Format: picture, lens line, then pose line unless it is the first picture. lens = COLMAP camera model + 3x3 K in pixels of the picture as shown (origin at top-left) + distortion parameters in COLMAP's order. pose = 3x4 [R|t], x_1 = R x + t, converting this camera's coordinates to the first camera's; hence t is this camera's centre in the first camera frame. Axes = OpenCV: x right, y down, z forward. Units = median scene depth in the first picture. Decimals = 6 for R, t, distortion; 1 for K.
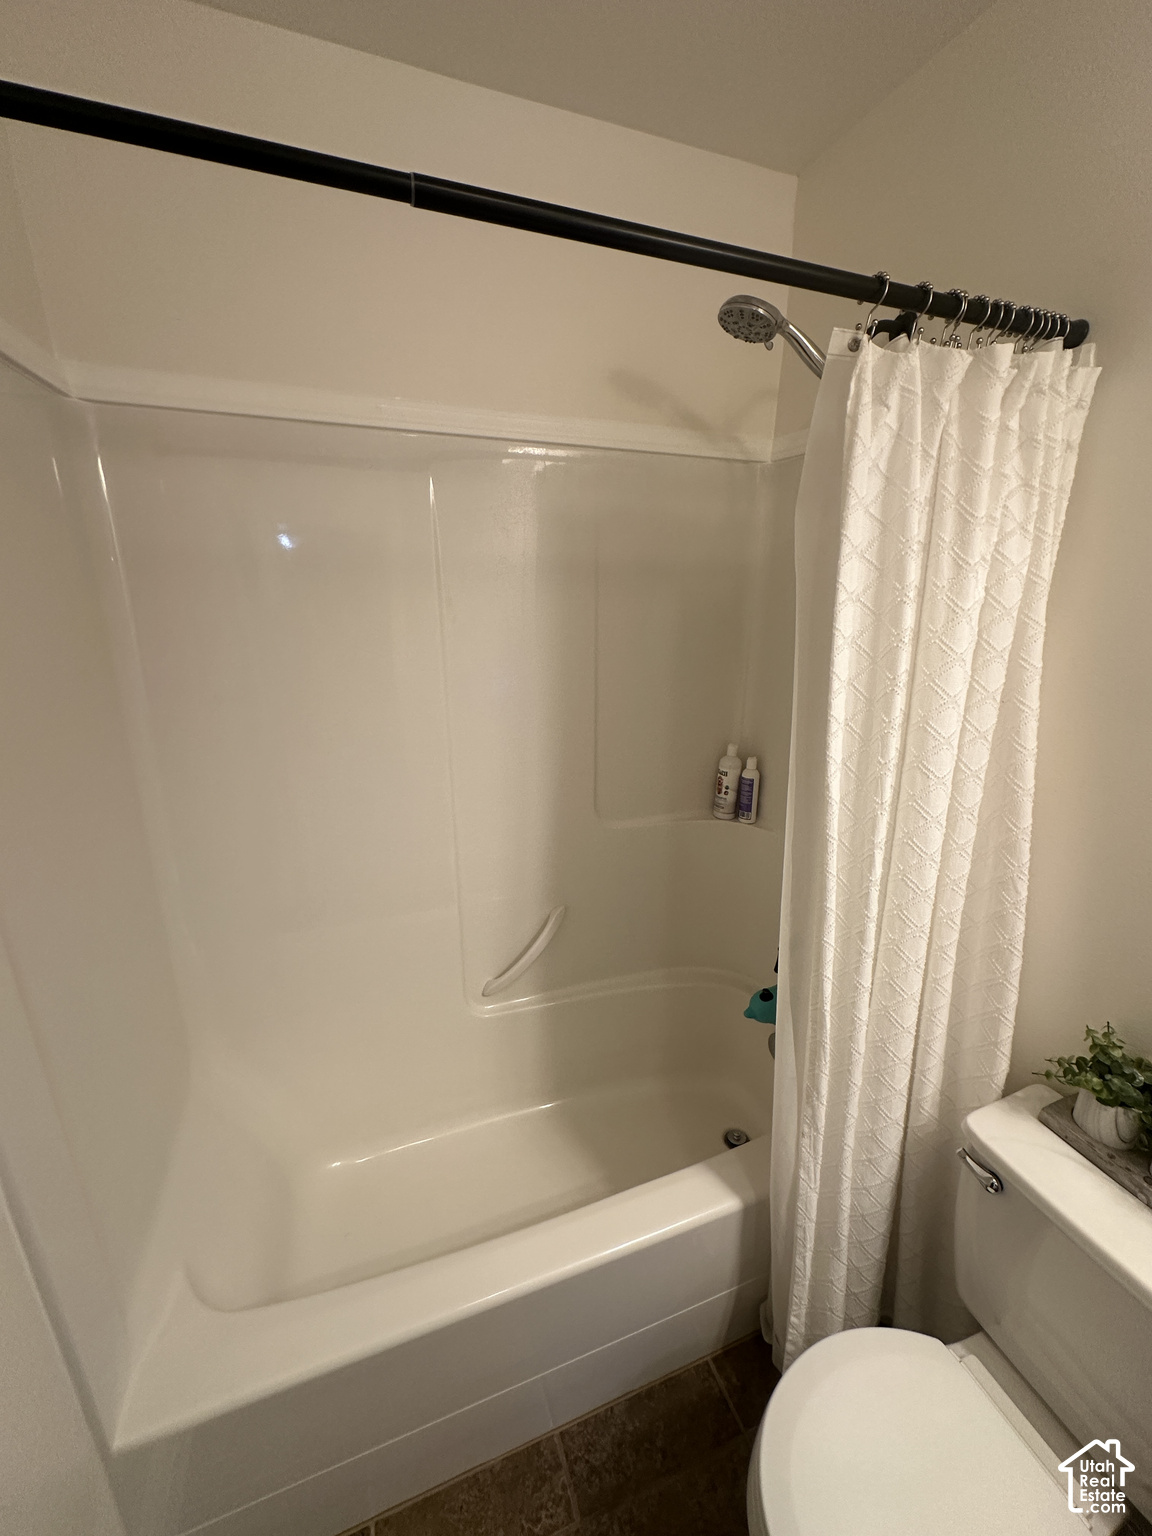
lens RADIAL K [[614.3, 0, 577.5], [0, 614.3, 765.1], [0, 0, 1]] dist [-0.004390, 0.001369]
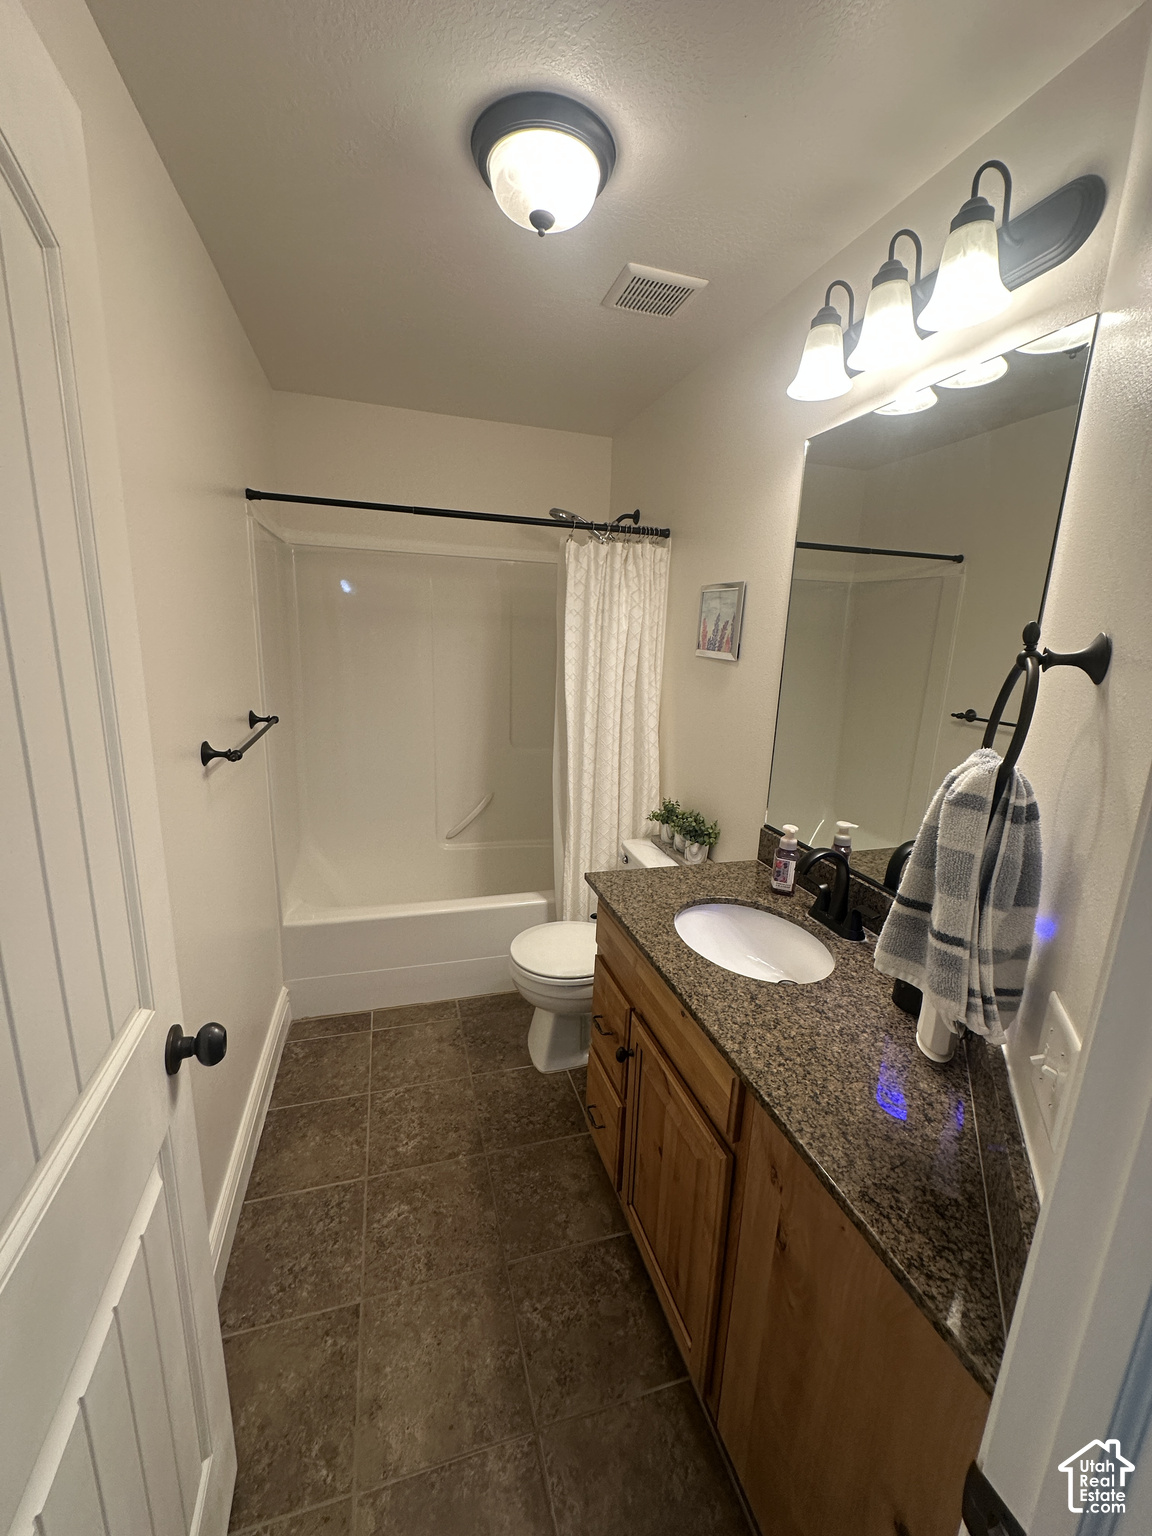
lens RADIAL K [[614.3, 0, 584.6], [0, 614.3, 759.3], [0, 0, 1]] dist [-0.004390, 0.001369]
pose [[0.998108, 0.040376, -0.046378, 0.616158], [-0.043988, 0.995849, -0.079690, 0.485777], [0.042968, 0.081580, 0.995740, -1.557034]]
